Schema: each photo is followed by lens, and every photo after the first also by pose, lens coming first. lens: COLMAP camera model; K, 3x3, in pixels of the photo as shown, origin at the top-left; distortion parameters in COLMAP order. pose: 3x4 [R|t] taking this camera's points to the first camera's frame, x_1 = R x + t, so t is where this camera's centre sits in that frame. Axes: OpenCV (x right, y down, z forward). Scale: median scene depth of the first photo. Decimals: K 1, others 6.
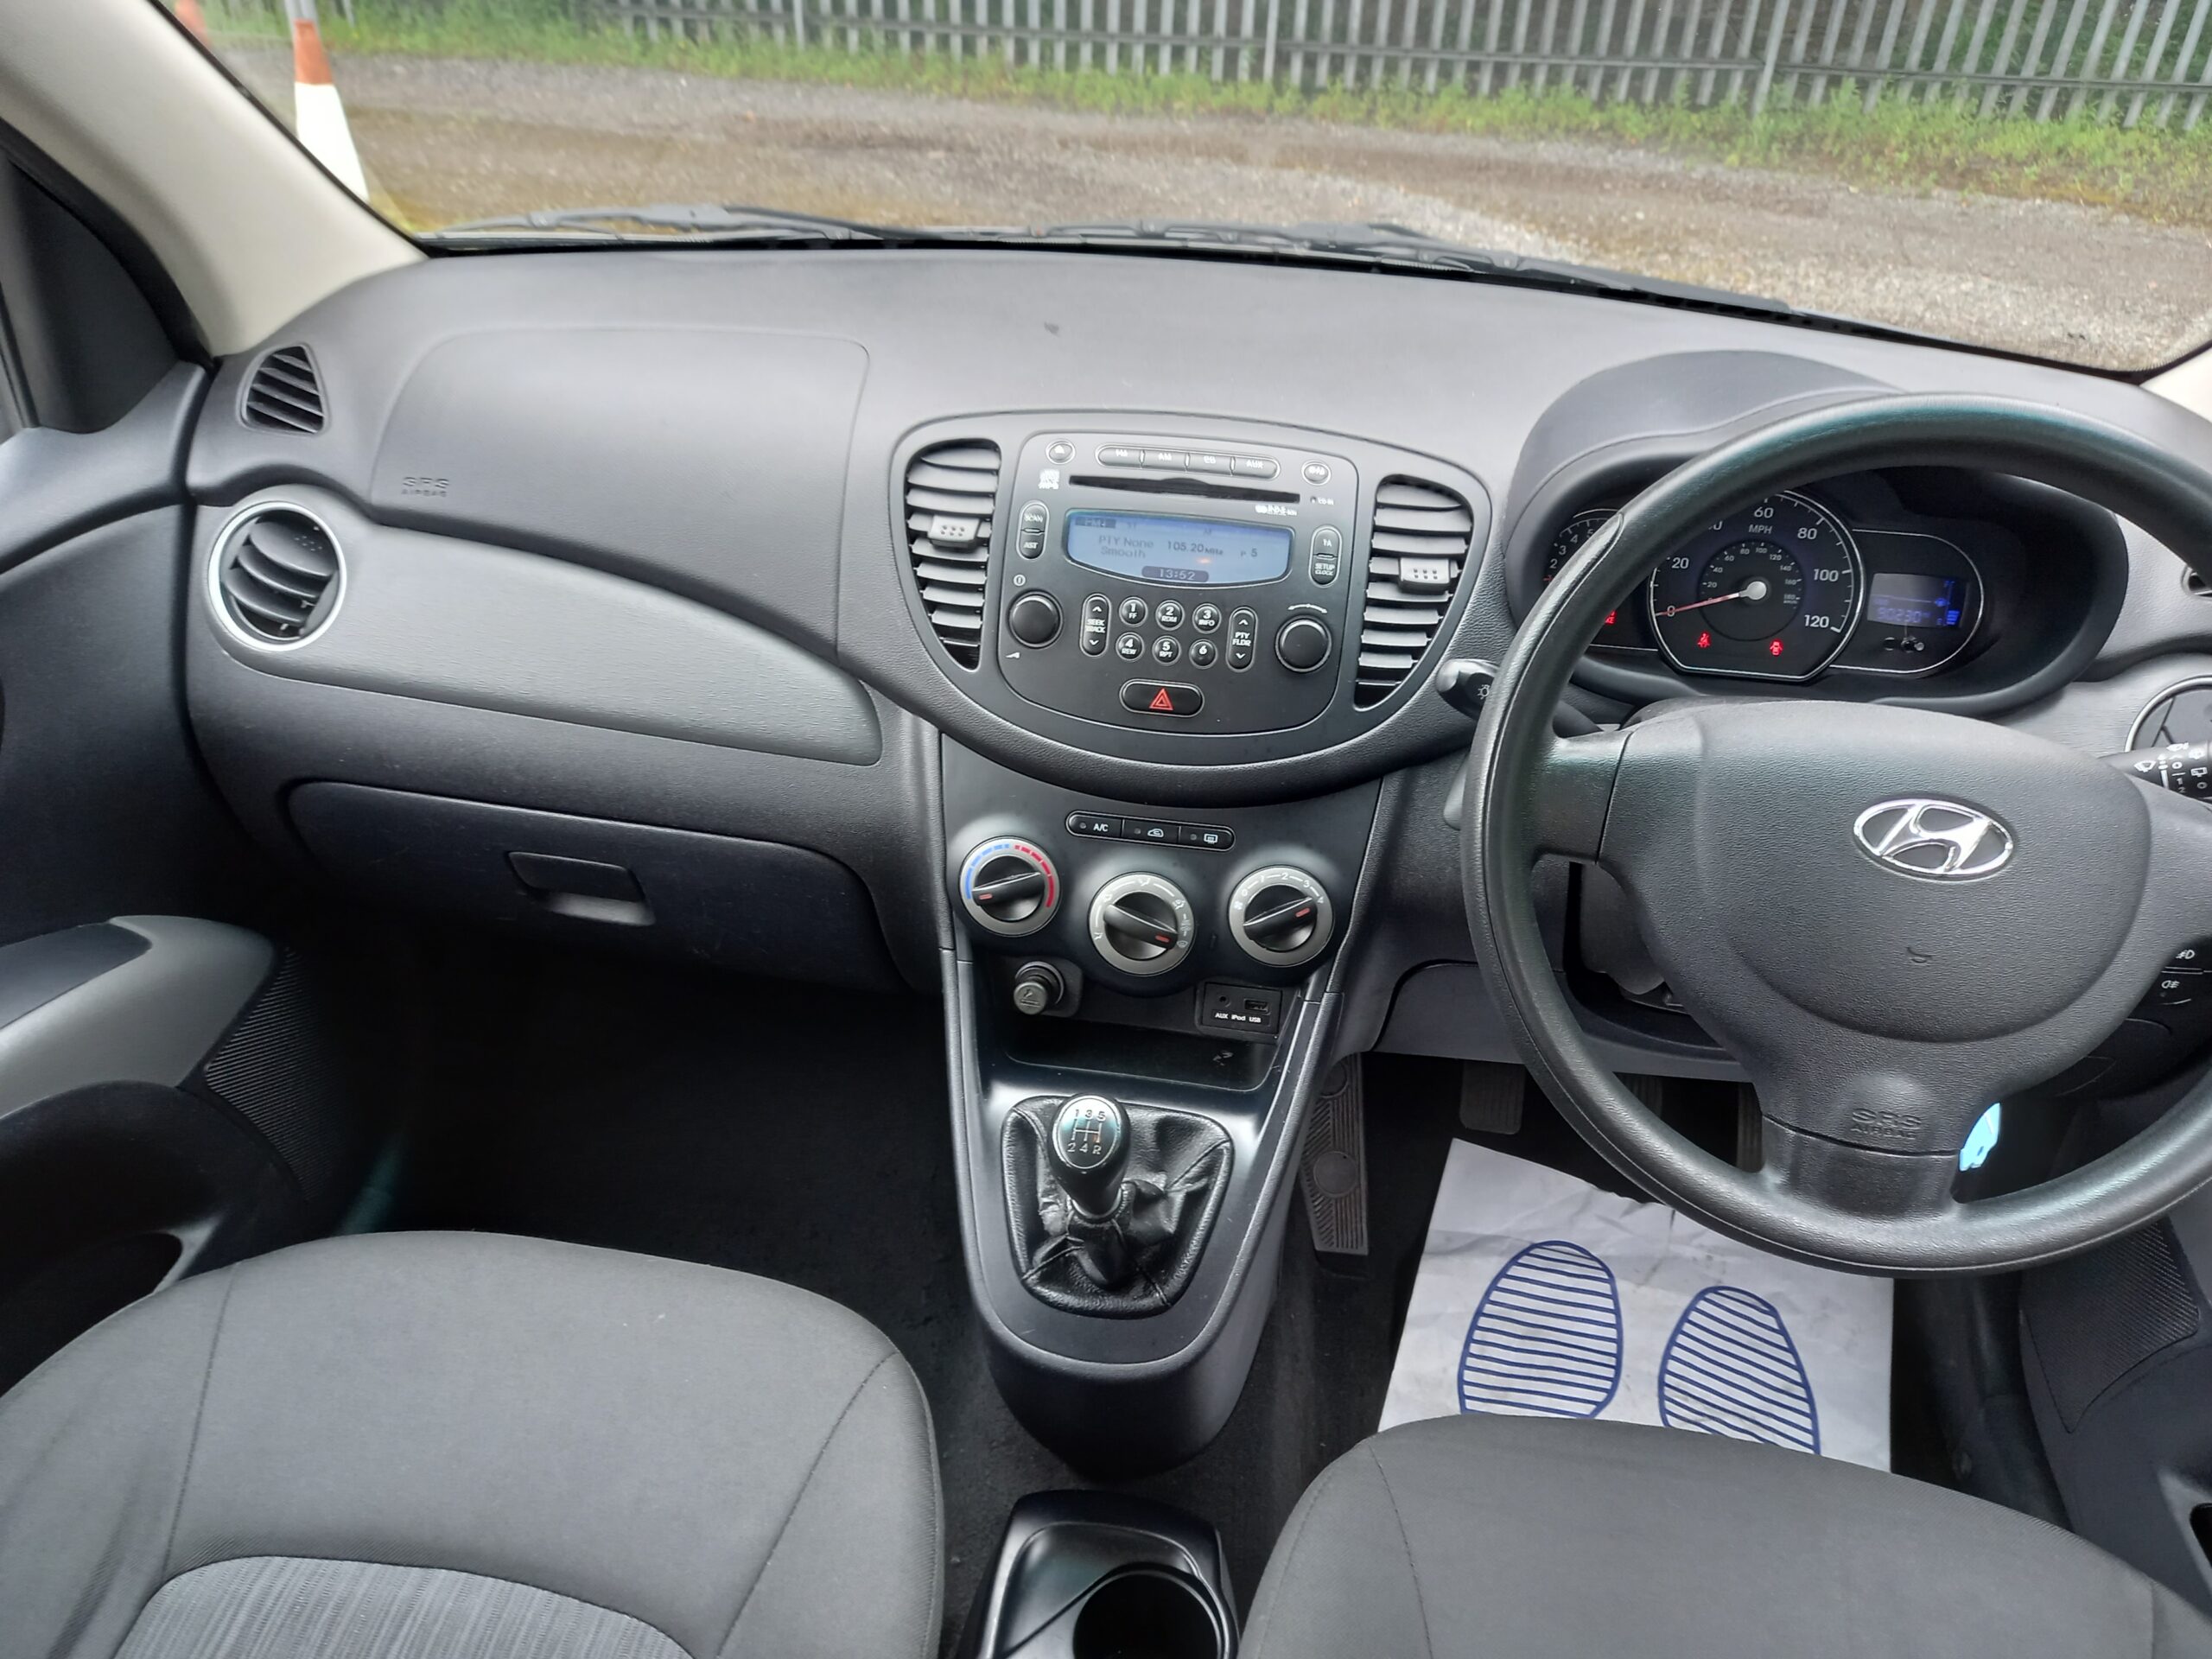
lens RADIAL K [[1621.4, 0, 1098.6], [0, 1621.4, 821.0], [0, 0, 1]] dist [0.068791, -0.076604]
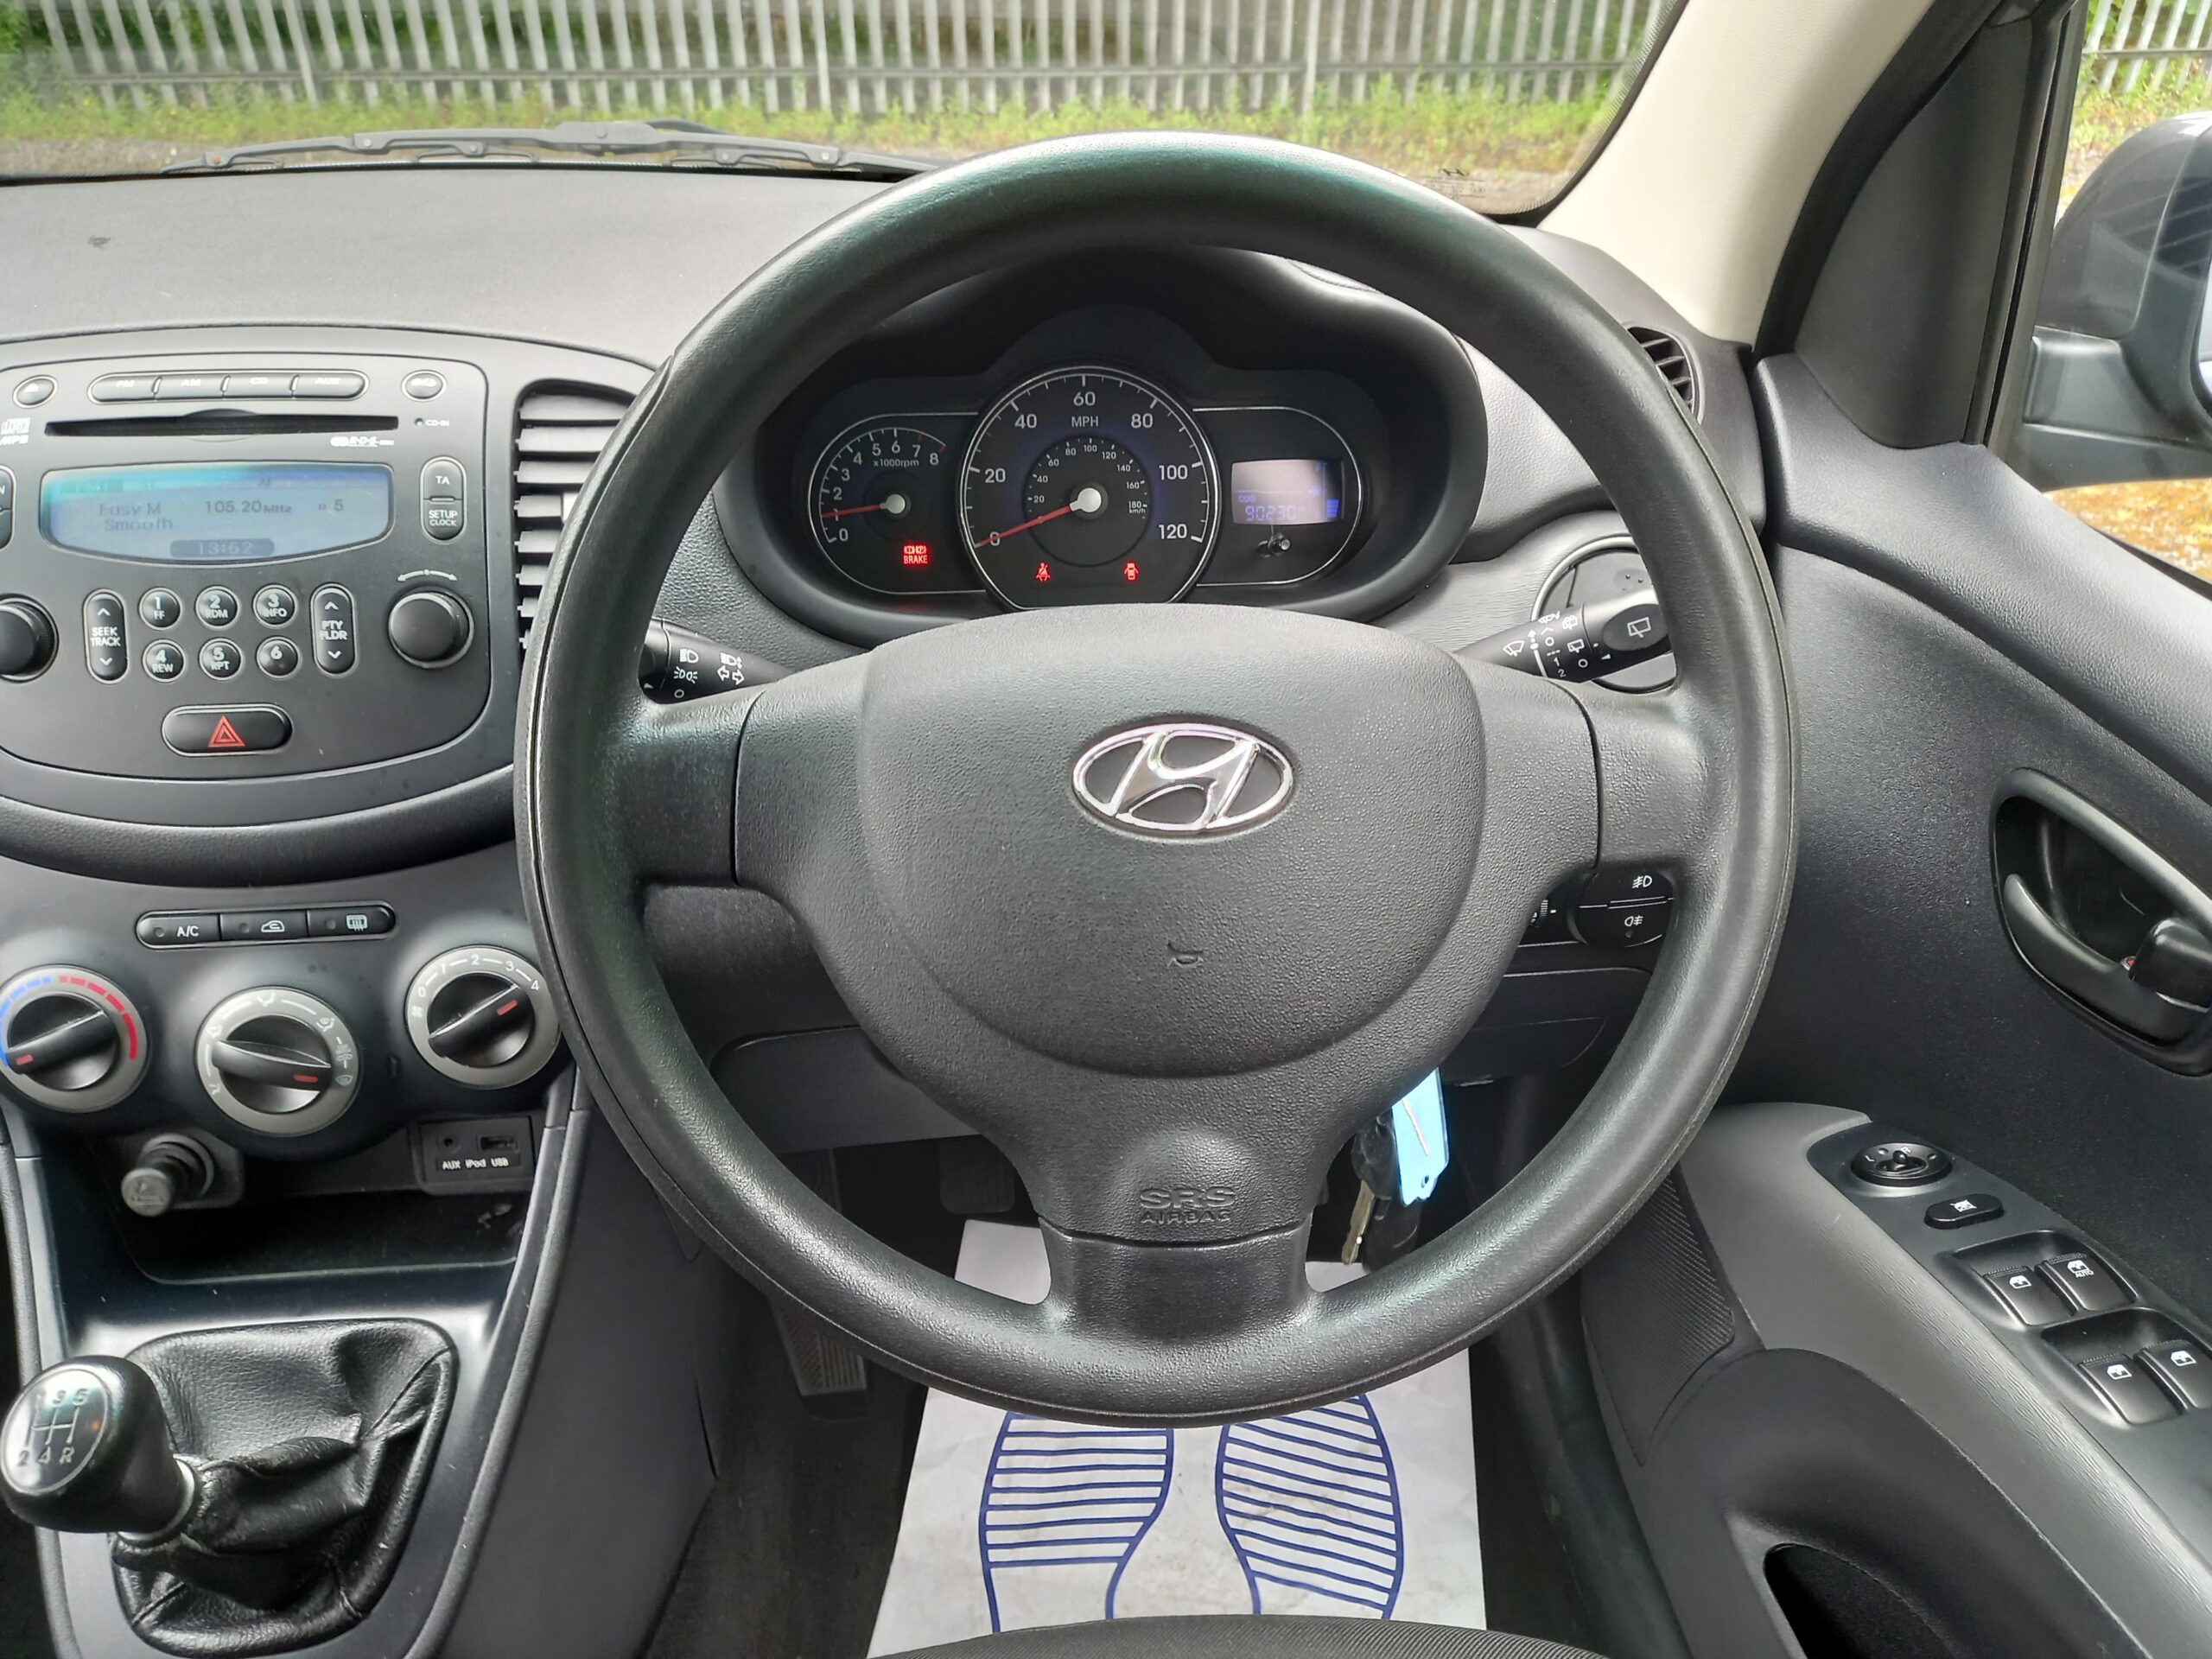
lens RADIAL K [[1636.2, 0, 1099.9], [0, 1636.2, 826.1], [0, 0, 1]] dist [0.065133, -0.075384]
pose [[0.973429, -0.140898, 0.180509, 0.250640], [0.145176, 0.989349, -0.010640, 0.022972], [-0.177087, 0.036563, 0.983516, 0.242885]]
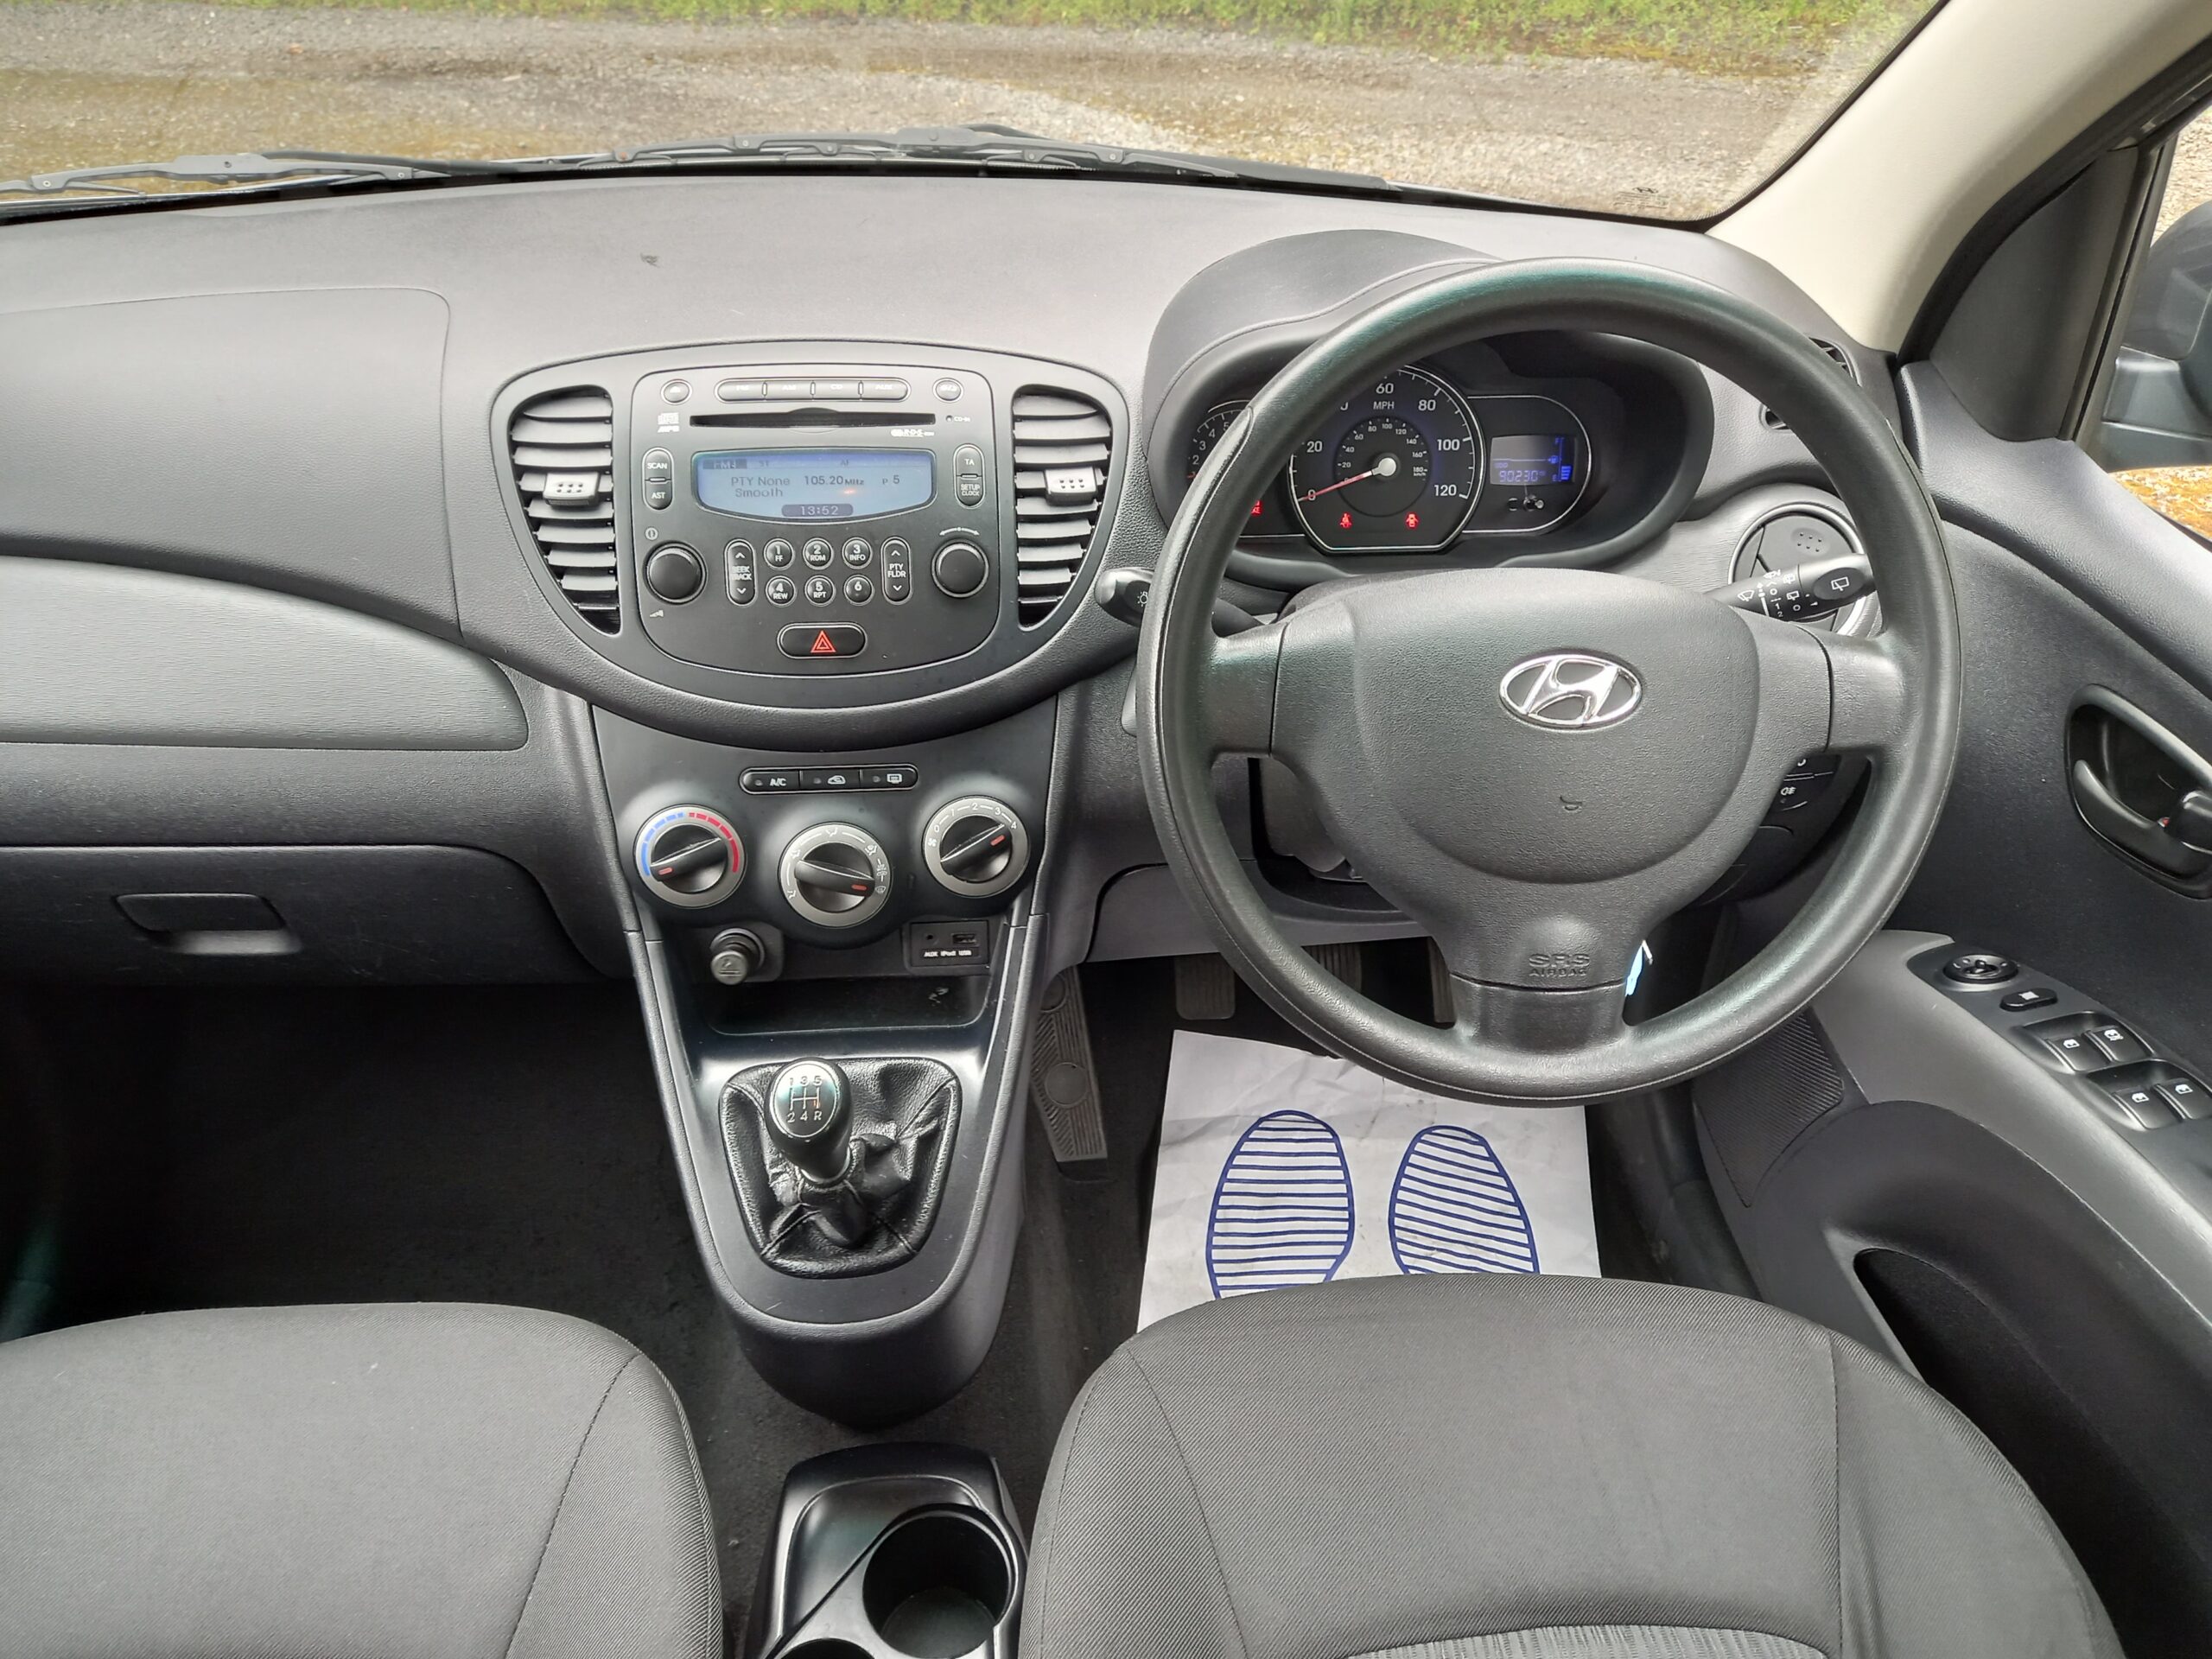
lens RADIAL K [[1620.4, 0, 1086.4], [0, 1620.4, 831.9], [0, 0, 1]] dist [0.061568, -0.077387]
pose [[0.975337, -0.140775, 0.169998, 0.011600], [0.130992, 0.989082, 0.067509, -0.007926], [-0.177646, -0.043576, 0.983129, 0.019158]]
